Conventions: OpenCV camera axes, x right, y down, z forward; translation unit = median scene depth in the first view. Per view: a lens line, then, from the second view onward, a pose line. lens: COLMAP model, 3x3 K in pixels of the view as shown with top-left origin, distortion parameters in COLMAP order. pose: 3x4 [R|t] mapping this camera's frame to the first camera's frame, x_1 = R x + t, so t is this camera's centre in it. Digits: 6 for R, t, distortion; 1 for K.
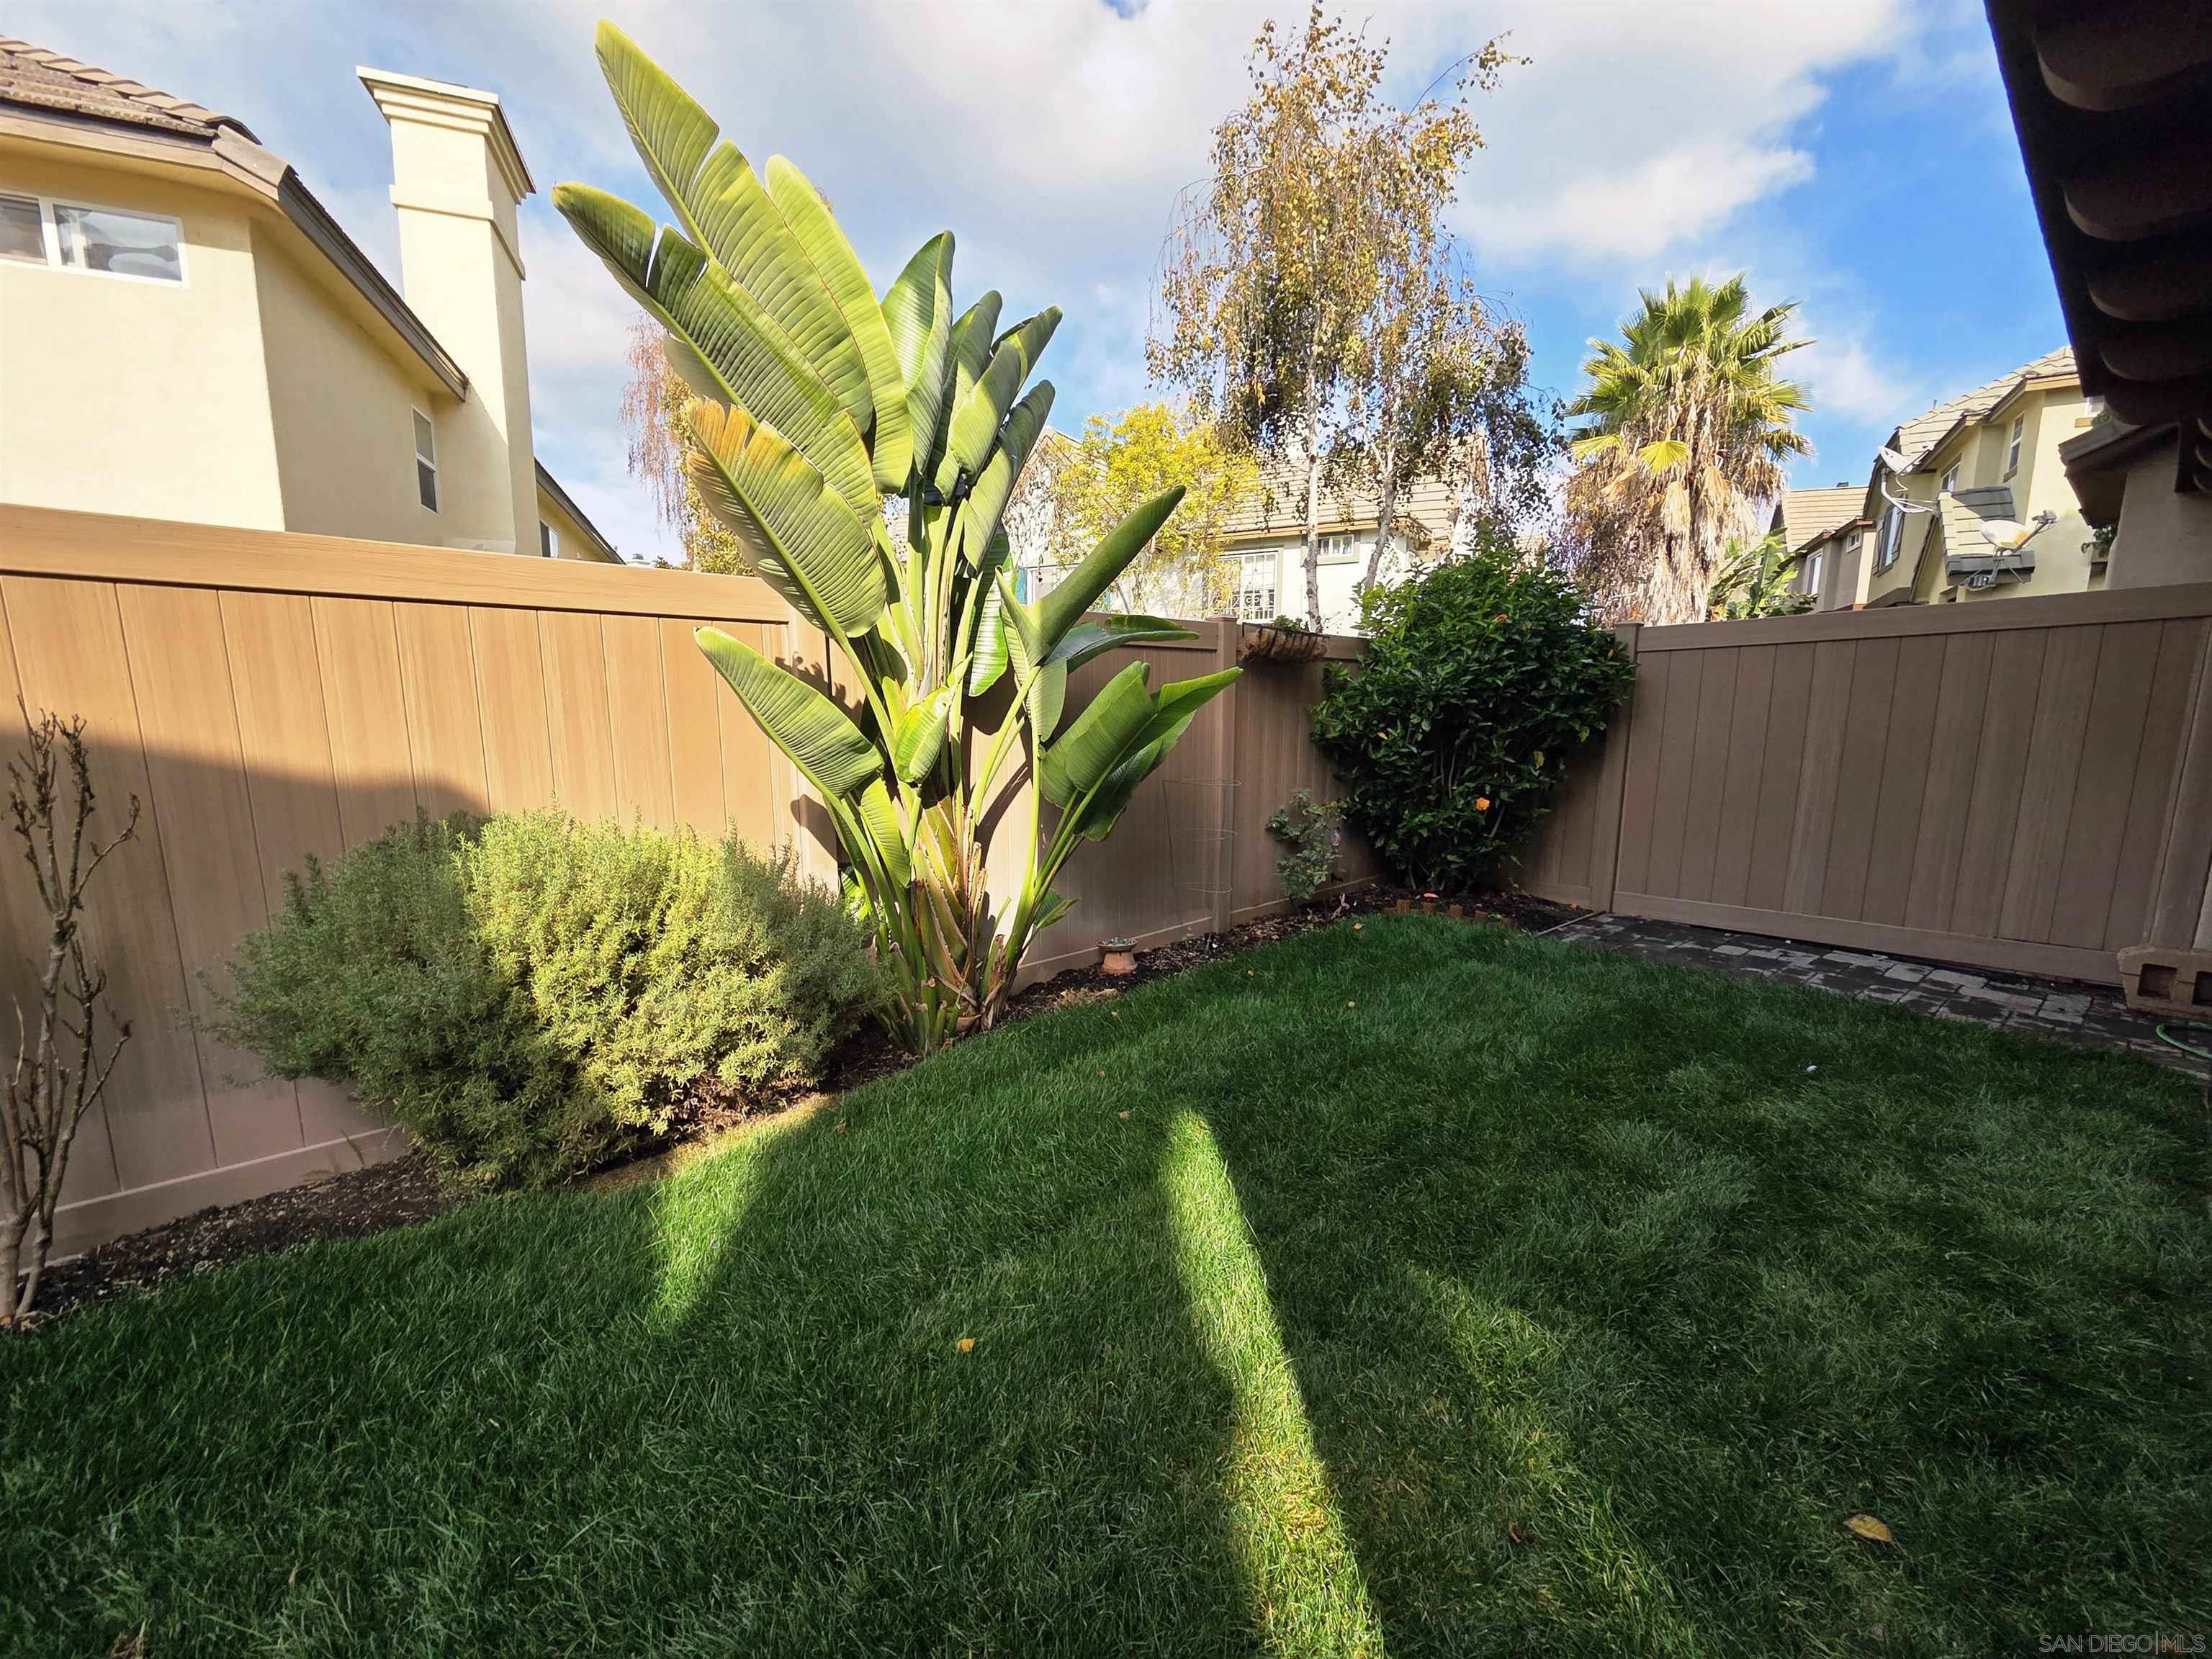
lens RADIAL K [[904.0, 0, 1103.9], [0, 904.0, 839.5], [0, 0, 1]] dist [0.001136, -0.000111]
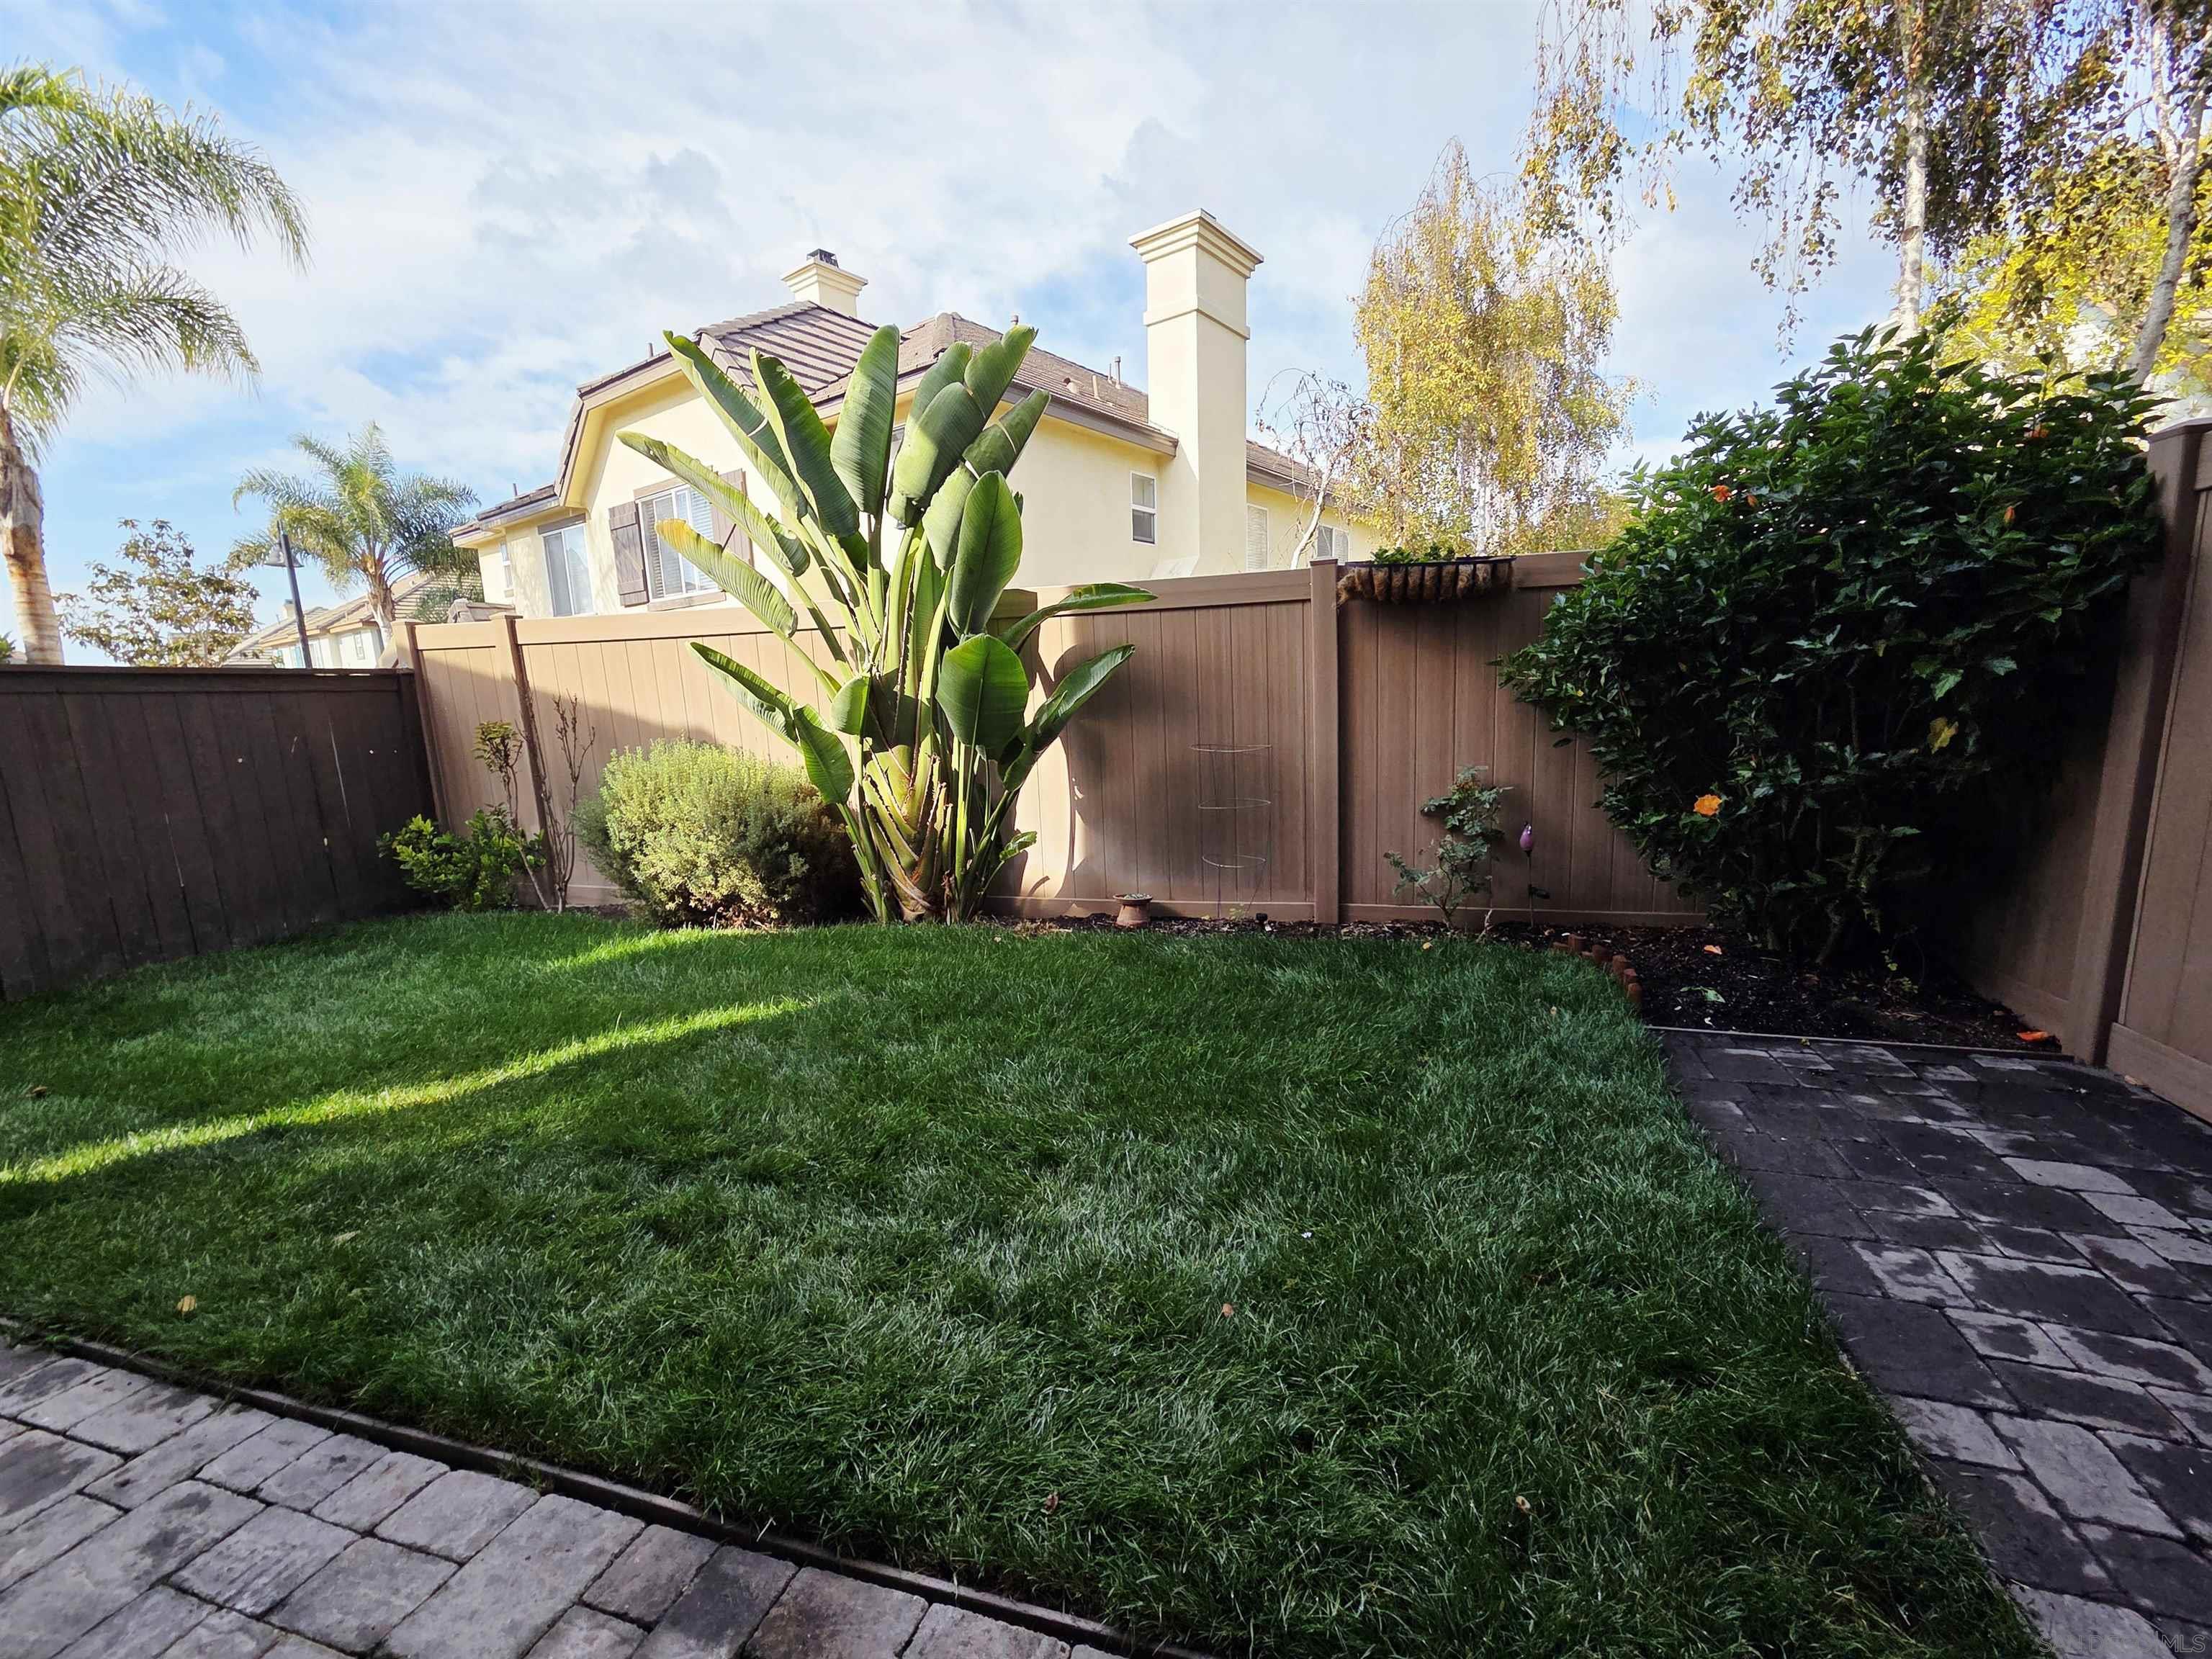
lens RADIAL K [[904.0, 0, 1103.0], [0, 904.0, 836.1], [0, 0, 1]] dist [0.001136, -0.000111]
pose [[0.527140, 0.120172, -0.841238, 0.740083], [-0.090686, 0.992252, 0.084918, -0.034088], [0.844926, 0.031525, 0.533954, 0.337092]]
